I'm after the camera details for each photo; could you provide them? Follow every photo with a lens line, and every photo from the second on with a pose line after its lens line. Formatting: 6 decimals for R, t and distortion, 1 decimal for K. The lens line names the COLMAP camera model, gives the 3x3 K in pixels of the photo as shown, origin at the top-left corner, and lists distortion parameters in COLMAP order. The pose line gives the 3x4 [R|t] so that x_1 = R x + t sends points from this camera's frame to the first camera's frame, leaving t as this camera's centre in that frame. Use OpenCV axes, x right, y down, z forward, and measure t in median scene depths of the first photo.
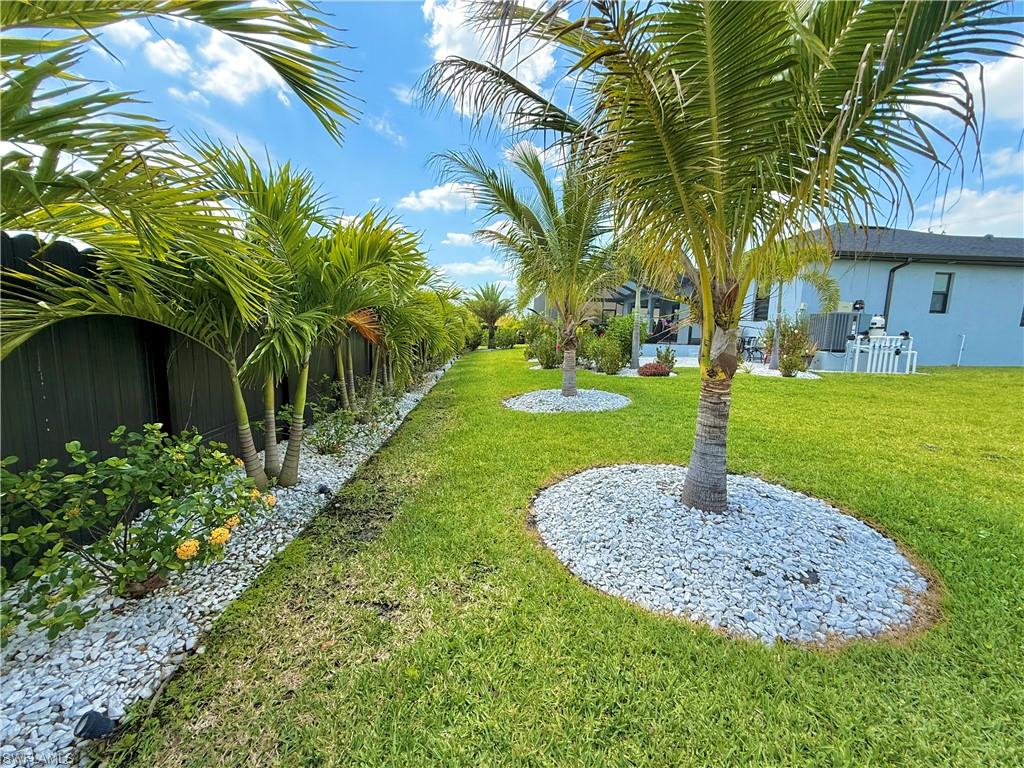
lens RADIAL K [[407.5, 0, 509.0], [0, 407.5, 385.2], [0, 0, 1]] dist [0.001965, 0.000295]
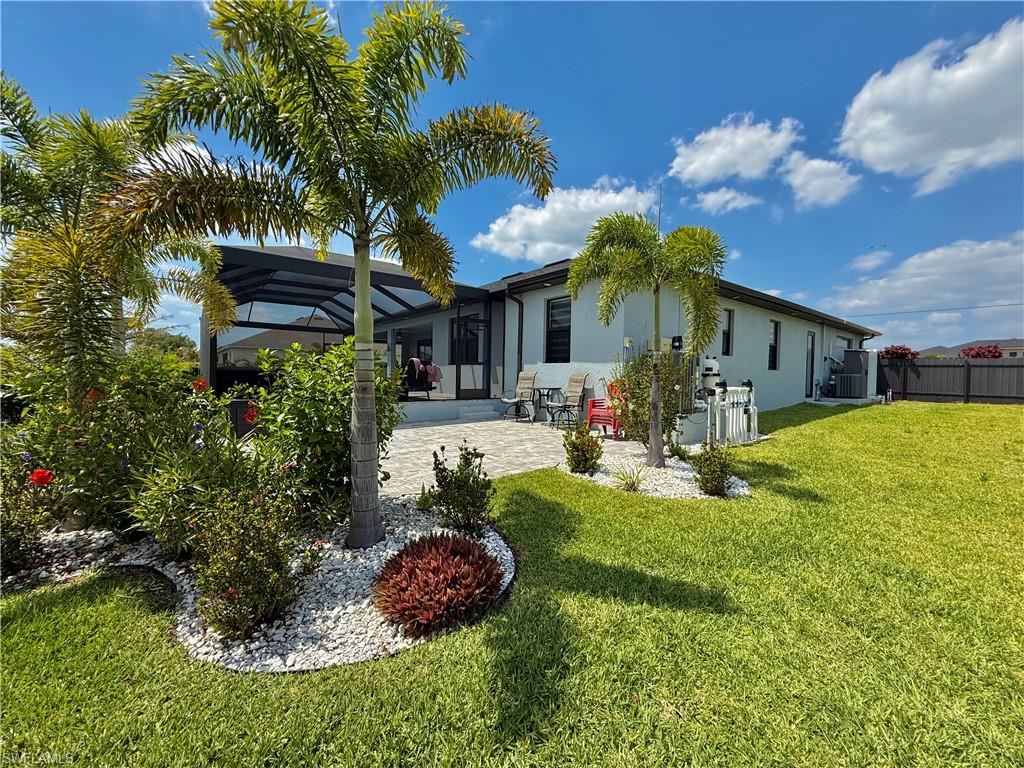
lens RADIAL K [[407.5, 0, 509.0], [0, 407.5, 385.2], [0, 0, 1]] dist [0.001965, 0.000295]
pose [[0.817405, -0.029420, 0.575311, 0.245734], [0.081233, 0.994602, -0.064554, -0.124291], [-0.570307, 0.099501, 0.815383, 0.737657]]
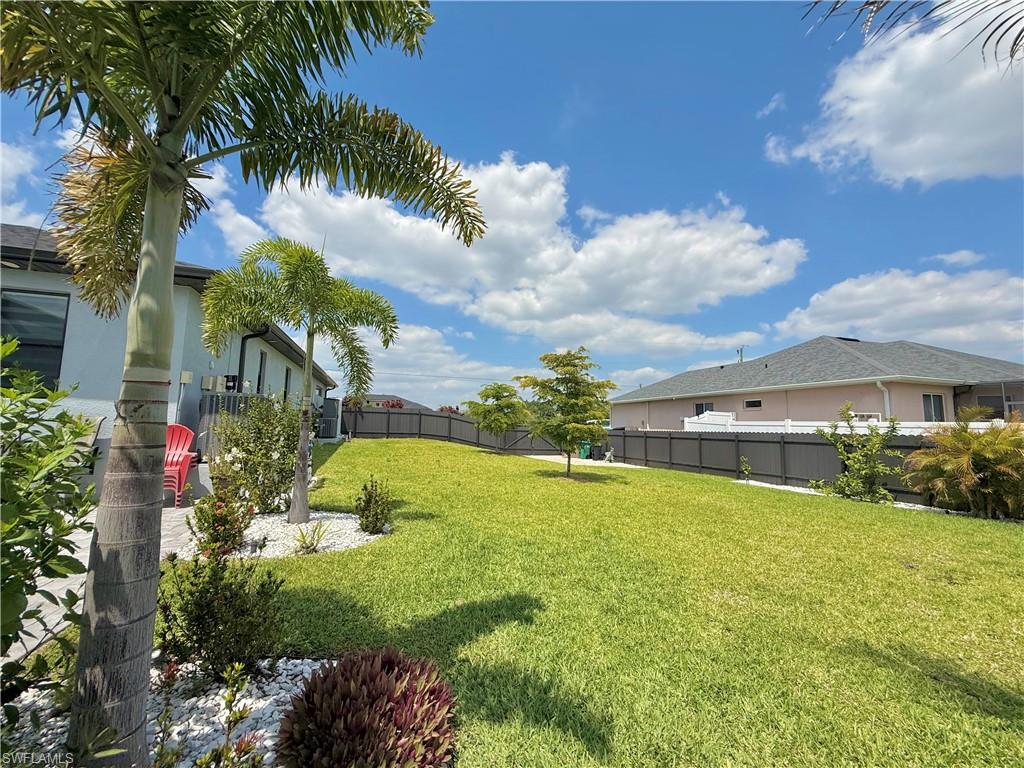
lens RADIAL K [[407.5, 0, 509.0], [0, 407.5, 385.2], [0, 0, 1]] dist [0.001965, 0.000295]
pose [[-0.253015, 0.063436, 0.965380, 0.164670], [0.100003, 0.994218, -0.039121, -0.154822], [-0.962280, 0.086643, -0.257896, 0.934680]]
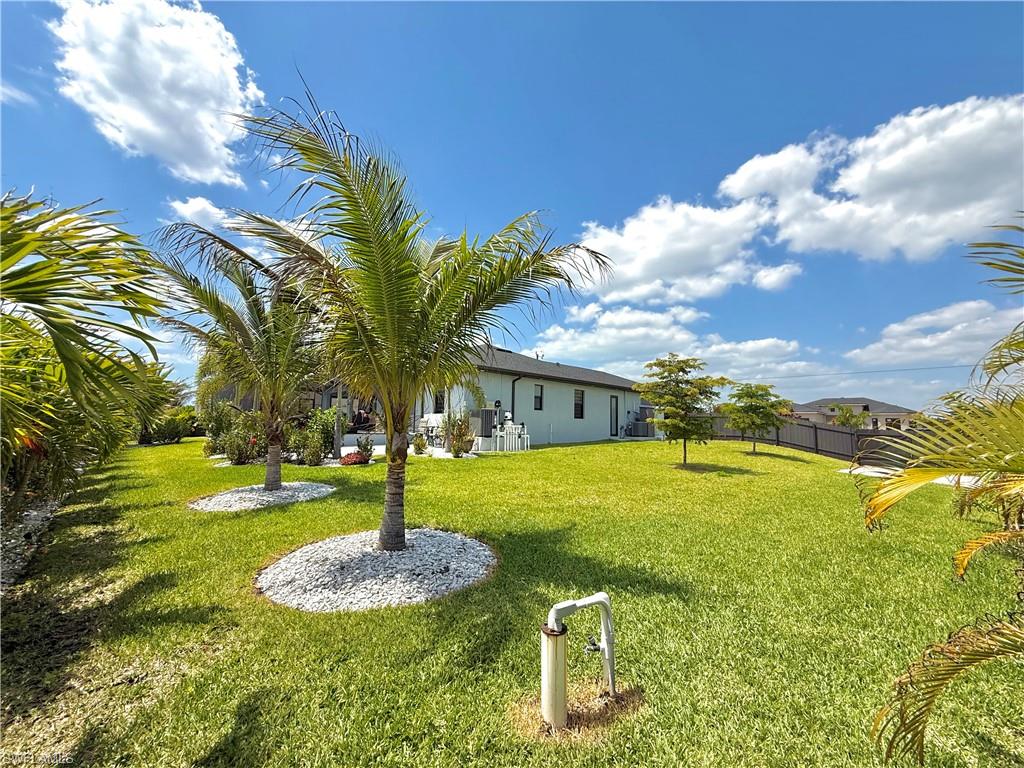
lens RADIAL K [[407.5, 0, 509.0], [0, 407.5, 385.2], [0, 0, 1]] dist [0.001965, 0.000295]
pose [[0.763076, 0.052994, 0.644132, -0.047484], [0.084860, 0.979789, -0.181140, 0.002622], [-0.640713, 0.192885, 0.743157, -0.125640]]
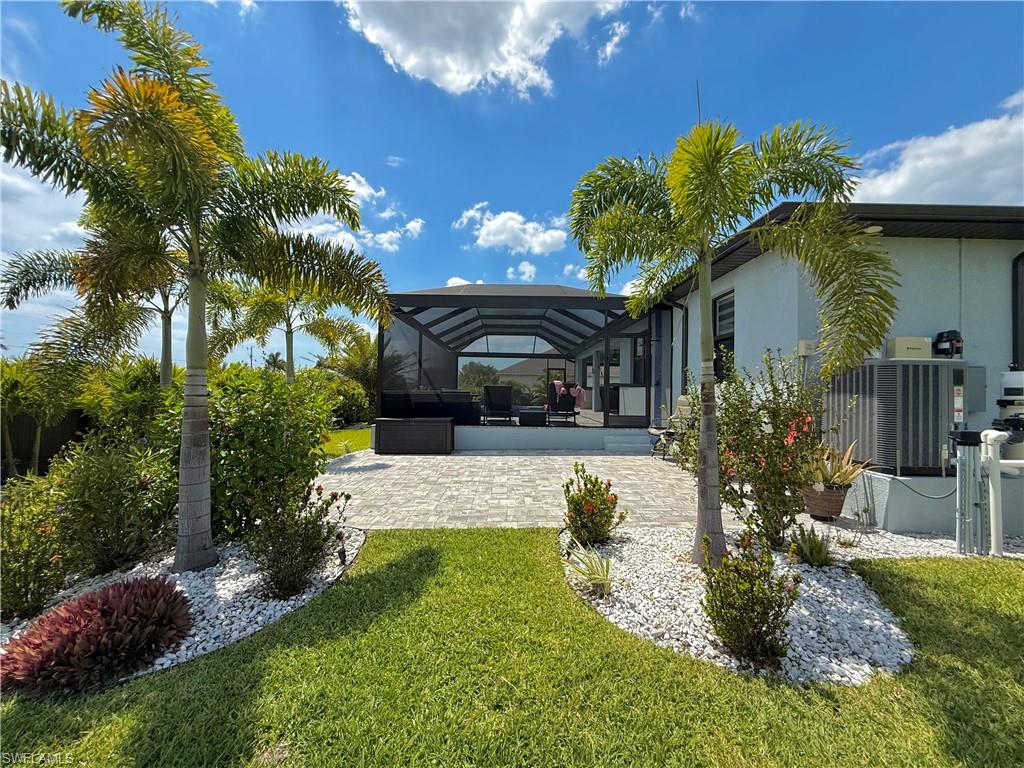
lens RADIAL K [[407.5, 0, 509.0], [0, 407.5, 385.2], [0, 0, 1]] dist [0.001965, 0.000295]
pose [[0.999336, -0.011222, -0.034664, 0.556553], [0.005946, 0.988864, -0.148703, -0.124480], [0.035946, 0.148398, 0.988274, 0.749272]]
